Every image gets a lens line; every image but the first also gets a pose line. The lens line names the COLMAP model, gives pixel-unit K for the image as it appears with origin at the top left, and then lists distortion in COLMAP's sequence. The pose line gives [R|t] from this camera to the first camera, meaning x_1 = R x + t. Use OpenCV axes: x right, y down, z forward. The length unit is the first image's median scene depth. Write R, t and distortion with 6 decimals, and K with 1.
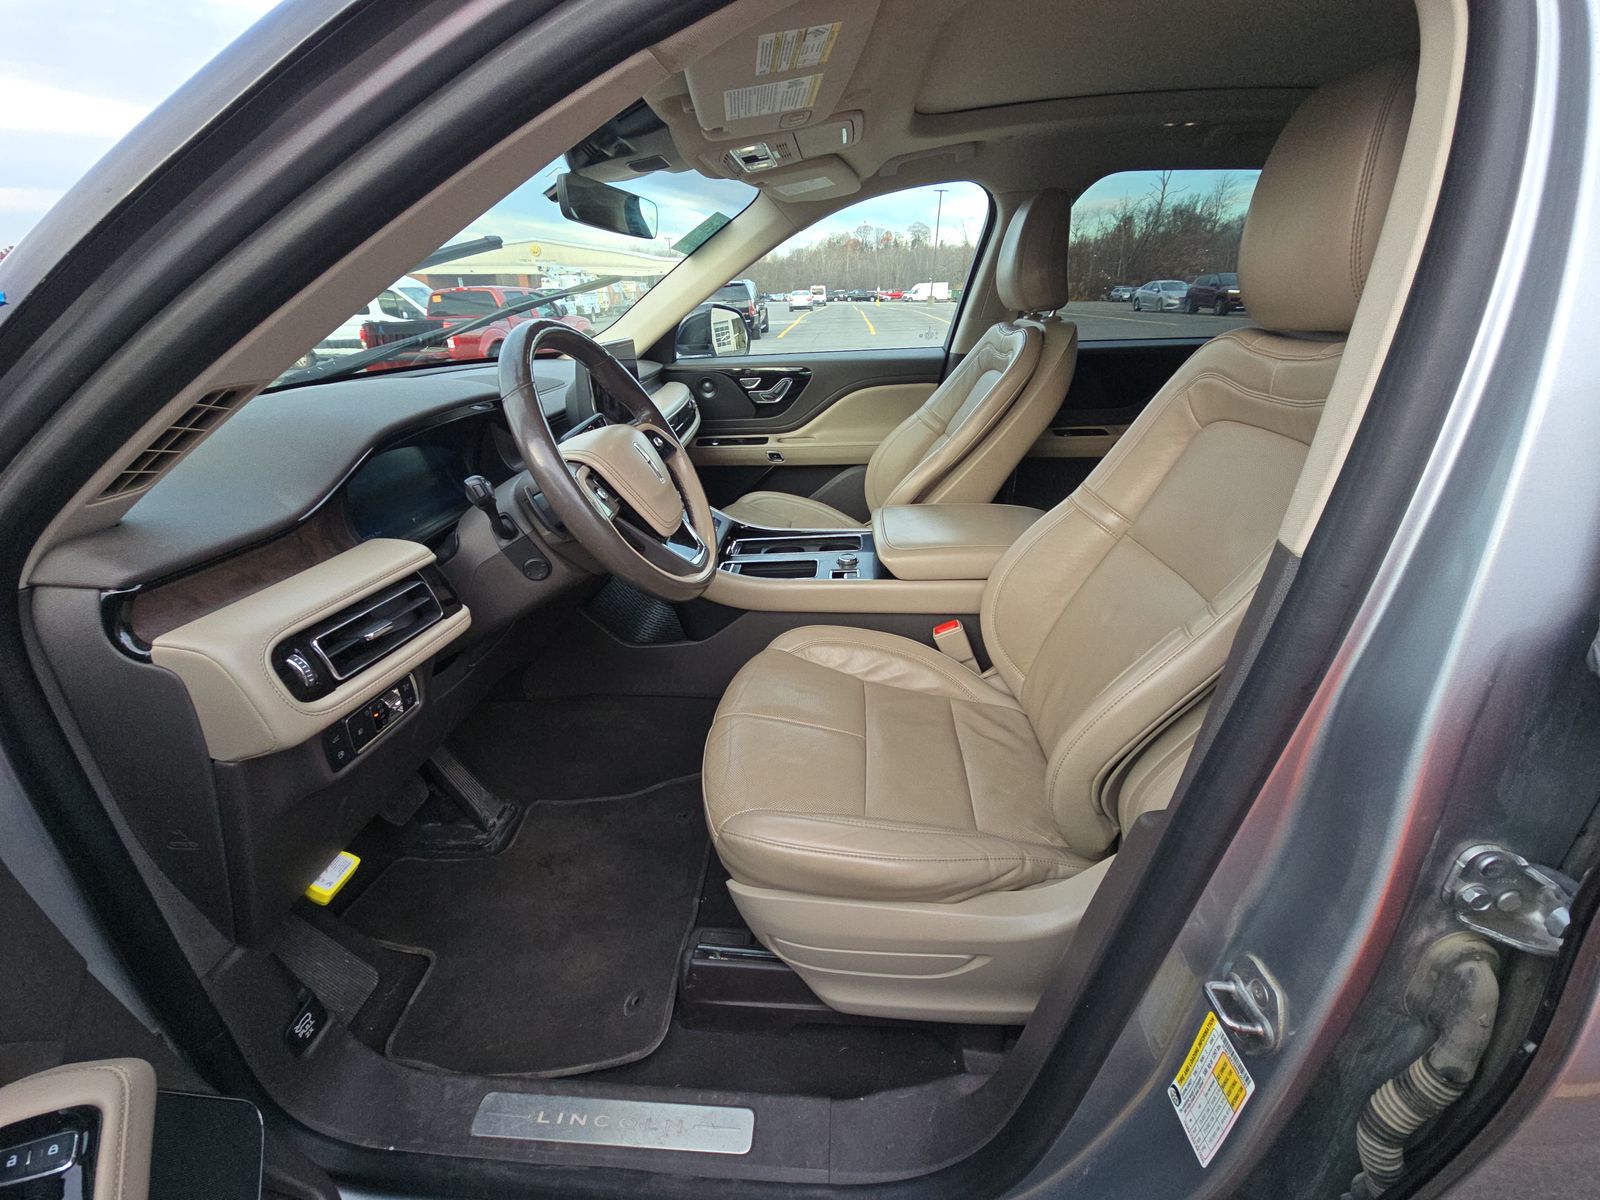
lens RADIAL K [[653.6, 0, 791.4], [0, 653.6, 599.6], [0, 0, 1]] dist [-0.008478, -0.000484]
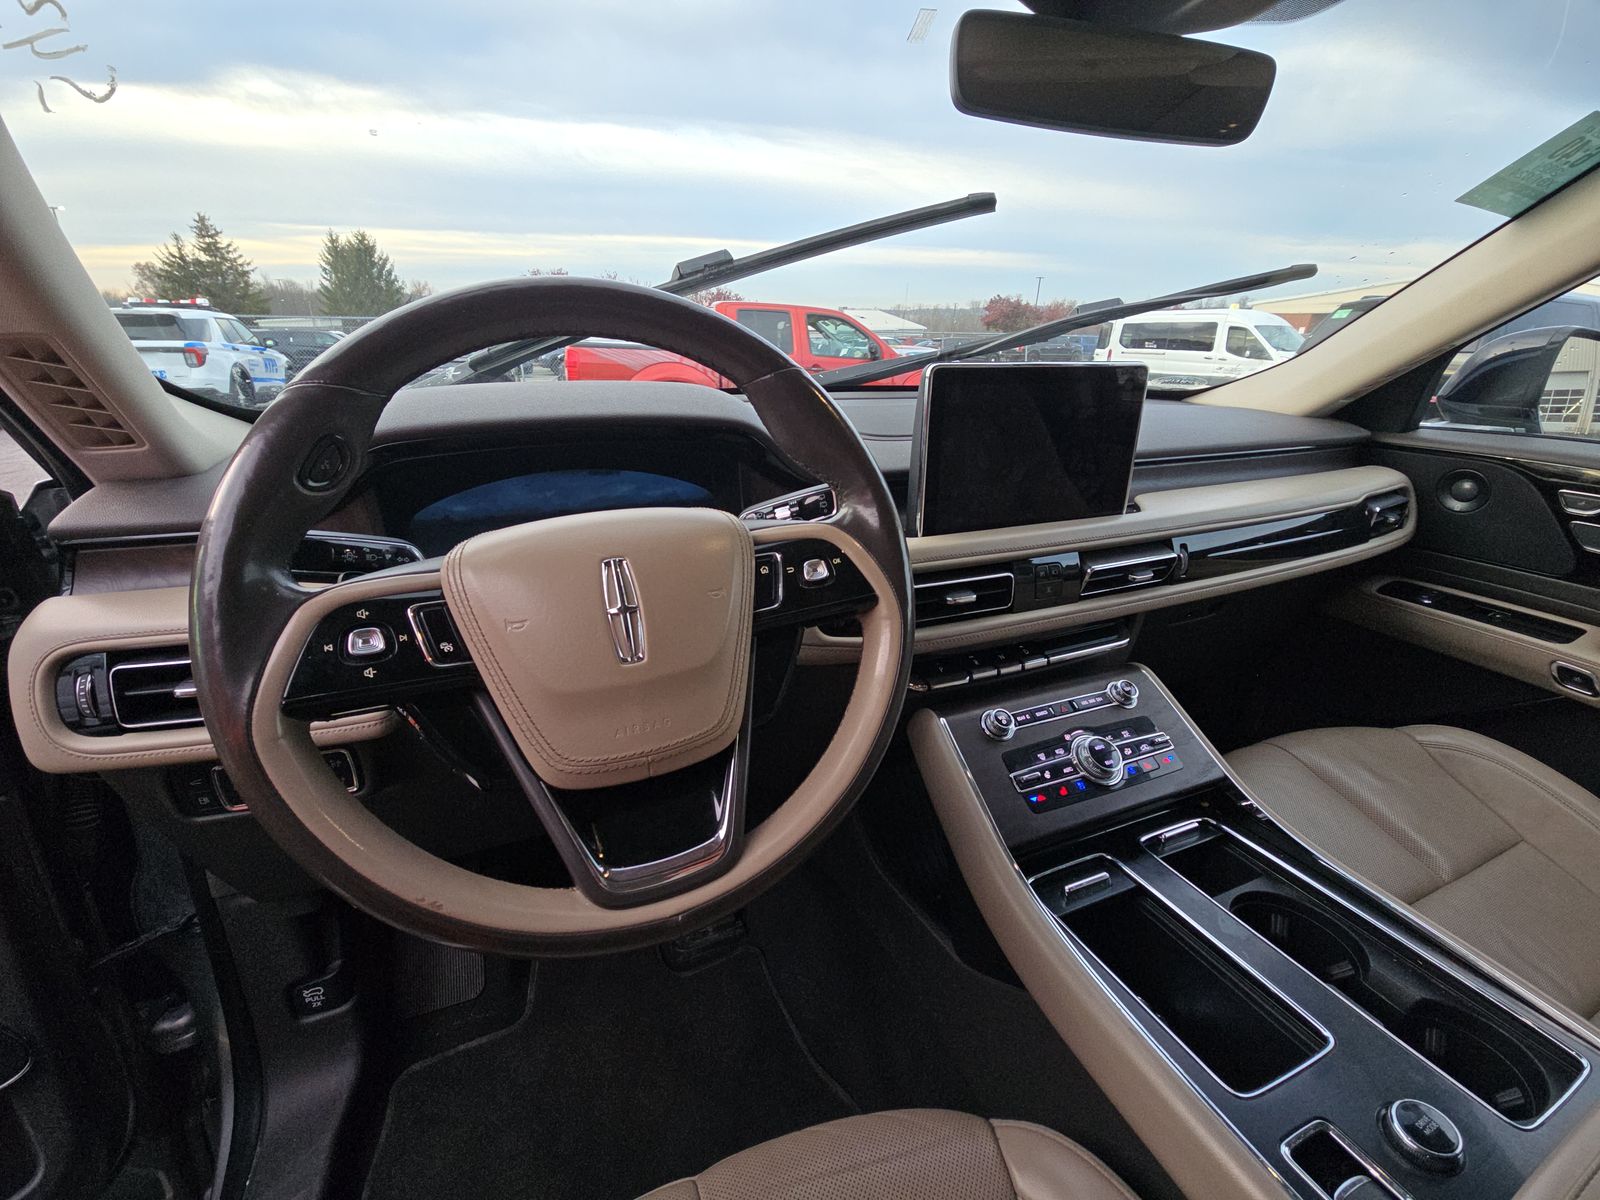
lens RADIAL K [[653.6, 0, 801.8], [0, 653.6, 593.5], [0, 0, 1]] dist [-0.008478, -0.000484]
pose [[0.449369, 0.344110, -0.824413, 0.074886], [-0.393675, 0.904678, 0.163029, -0.140454], [0.801927, 0.251291, 0.542001, 0.361314]]
